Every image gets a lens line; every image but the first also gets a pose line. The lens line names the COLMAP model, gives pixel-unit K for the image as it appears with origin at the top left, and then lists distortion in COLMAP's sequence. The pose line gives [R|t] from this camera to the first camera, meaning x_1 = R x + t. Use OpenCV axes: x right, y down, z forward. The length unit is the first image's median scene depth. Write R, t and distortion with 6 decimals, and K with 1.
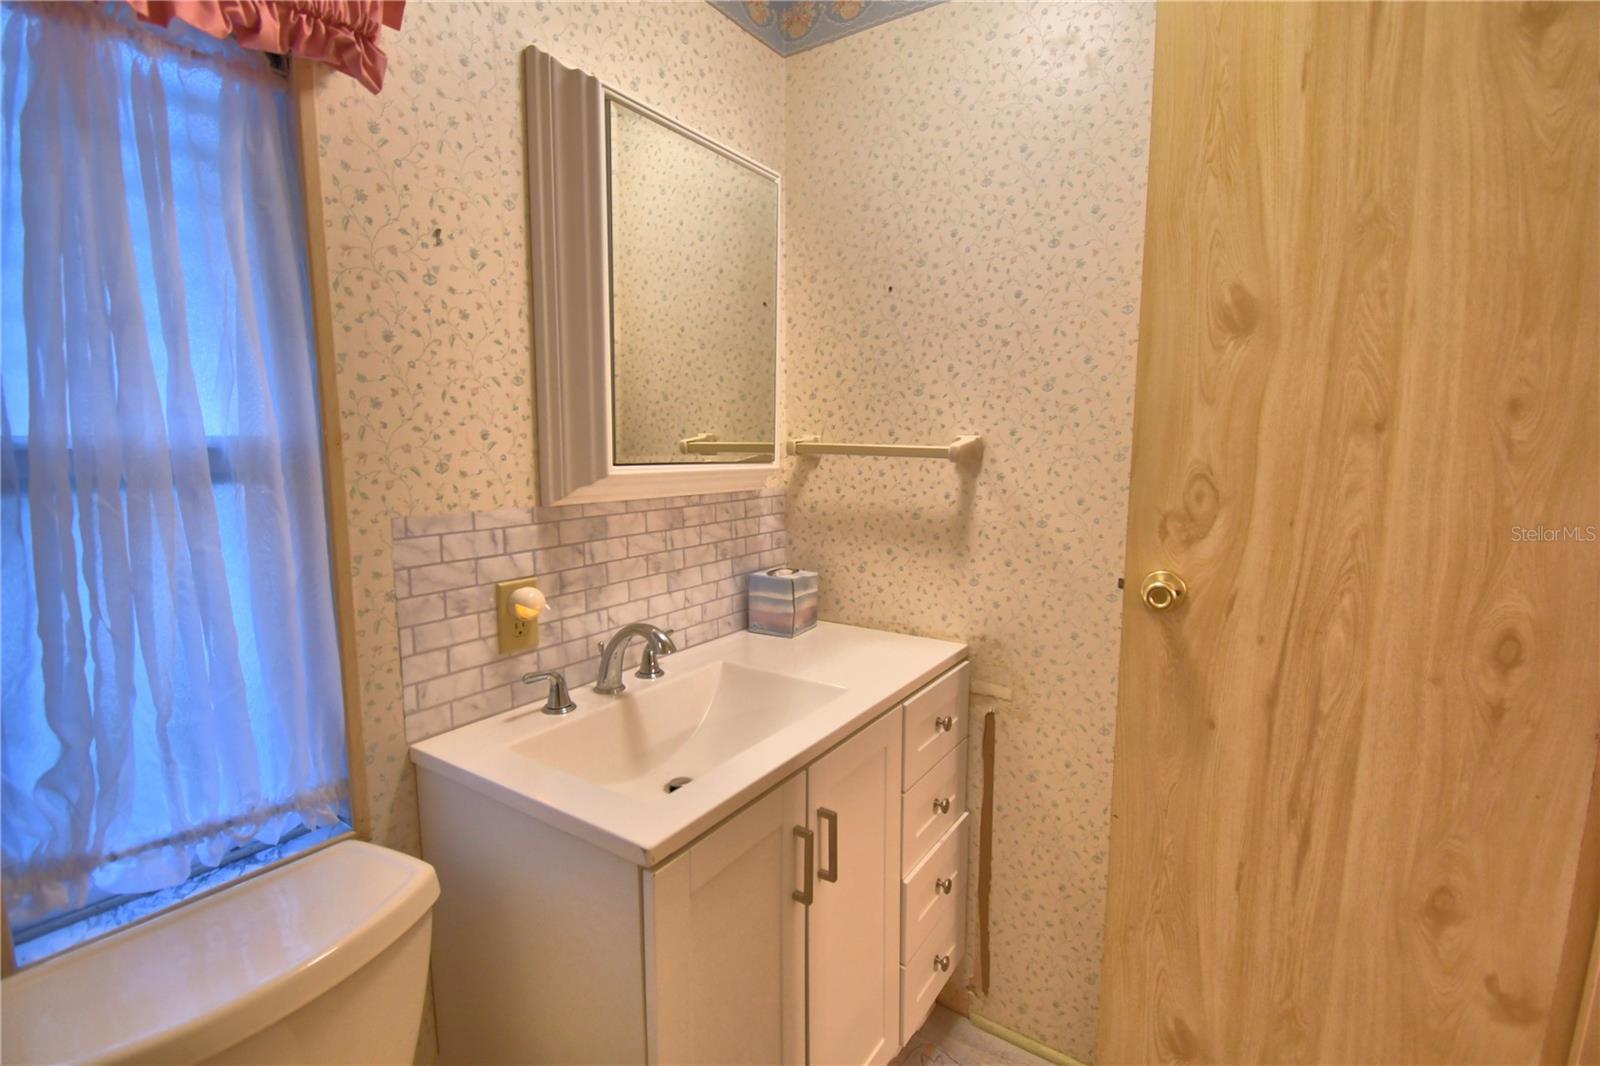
lens RADIAL K [[737.0, 0, 788.9], [0, 737.0, 533.7], [0, 0, 1]] dist [0.024176, -0.029356]
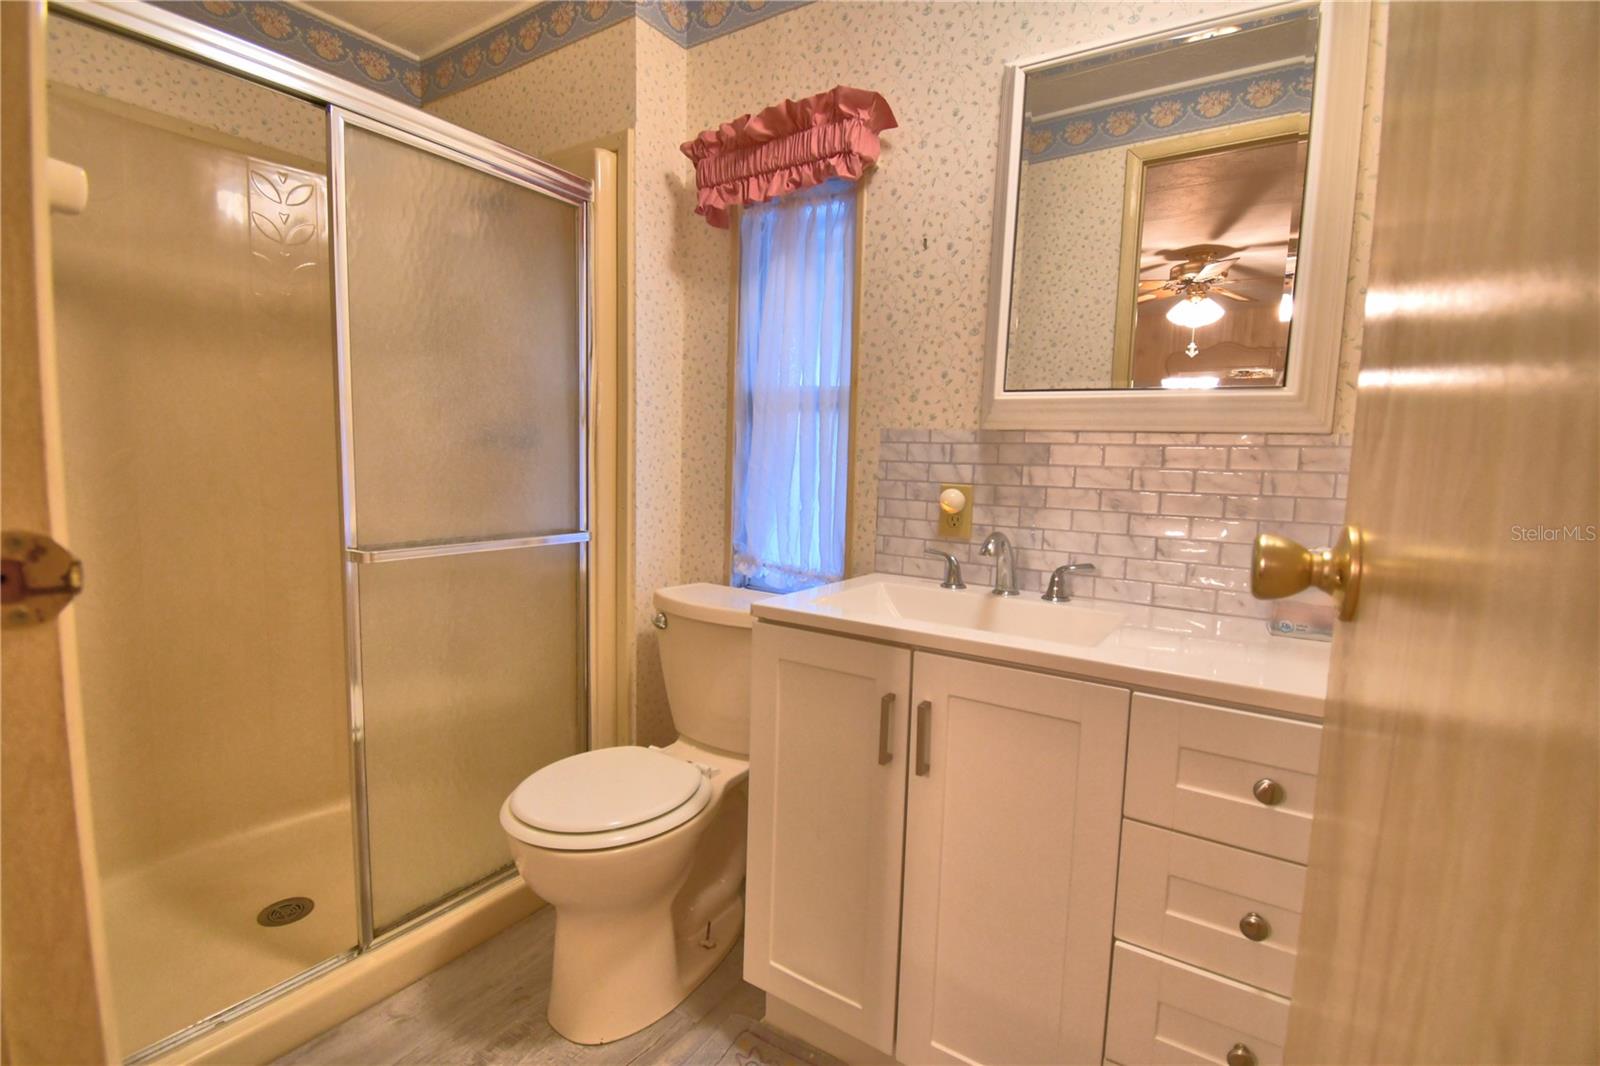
lens RADIAL K [[737.0, 0, 788.9], [0, 737.0, 533.7], [0, 0, 1]] dist [0.024176, -0.029356]
pose [[-0.002235, 0.105832, -0.994381, 1.008249], [-0.156152, 0.982149, 0.104881, 0.061117], [0.987731, 0.155509, 0.014331, 0.732362]]
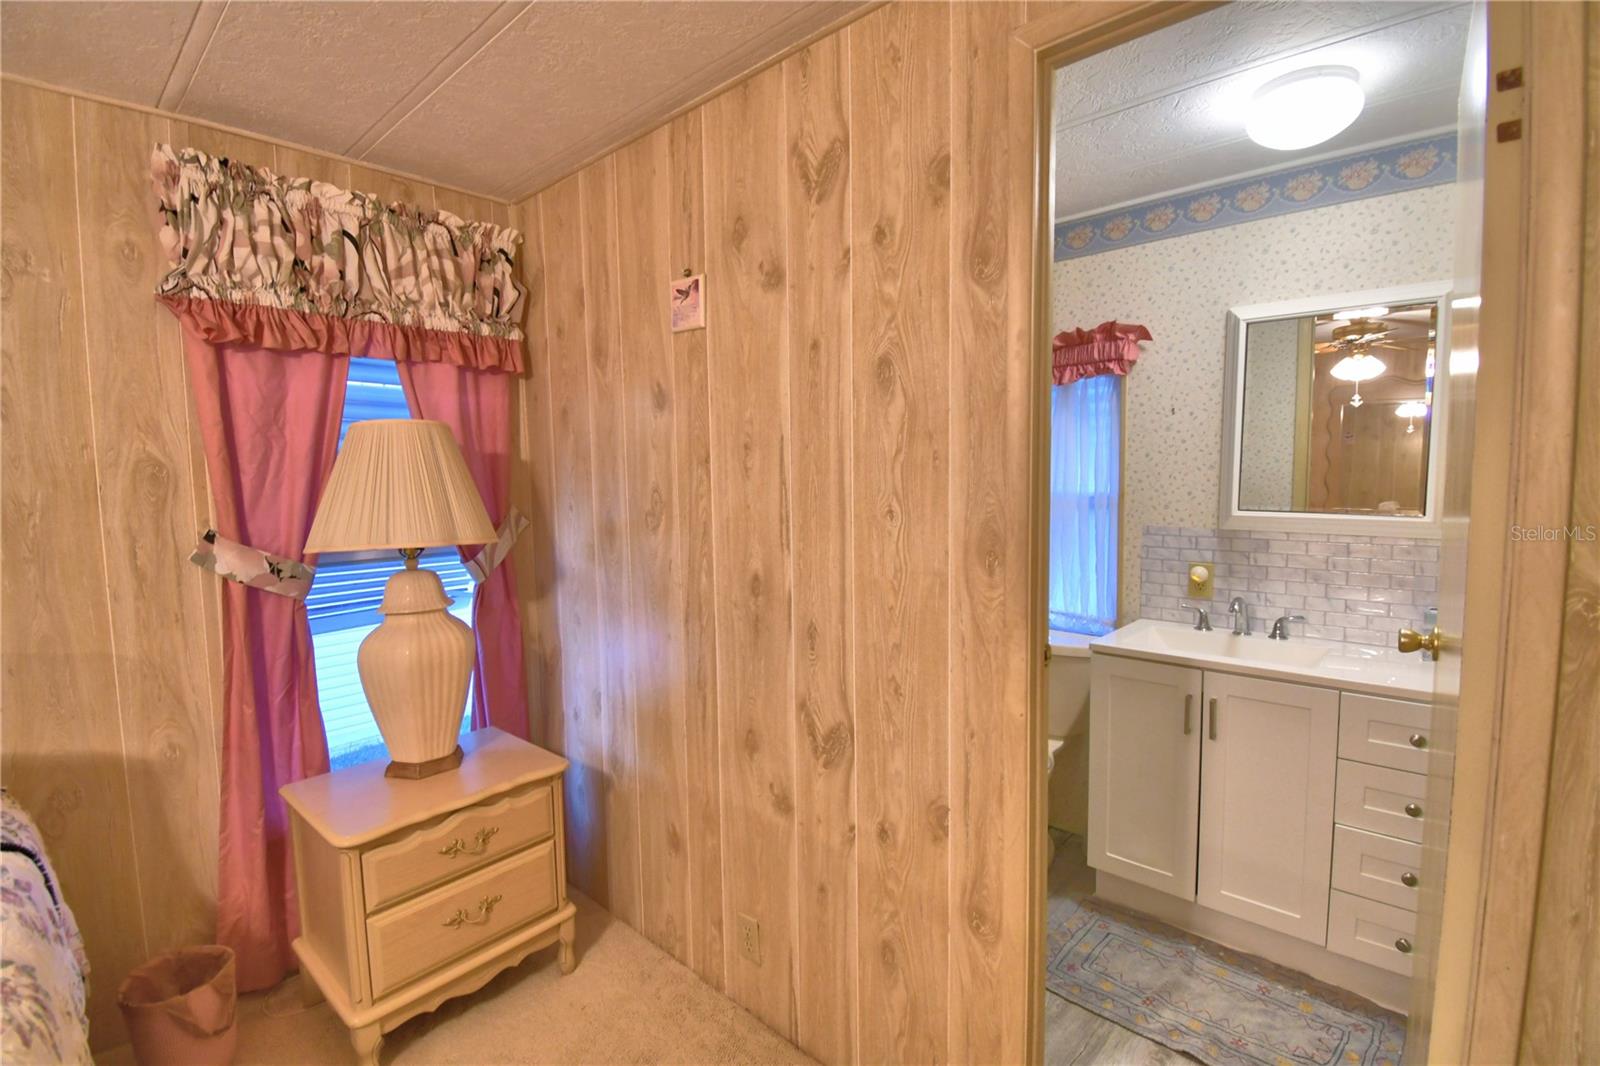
lens RADIAL K [[737.0, 0, 788.9], [0, 737.0, 533.7], [0, 0, 1]] dist [0.024176, -0.029356]
pose [[-0.158165, 0.087098, -0.983564, 1.941224], [-0.109733, 0.988381, 0.105170, -0.114860], [0.981296, 0.124564, -0.146770, 0.168831]]
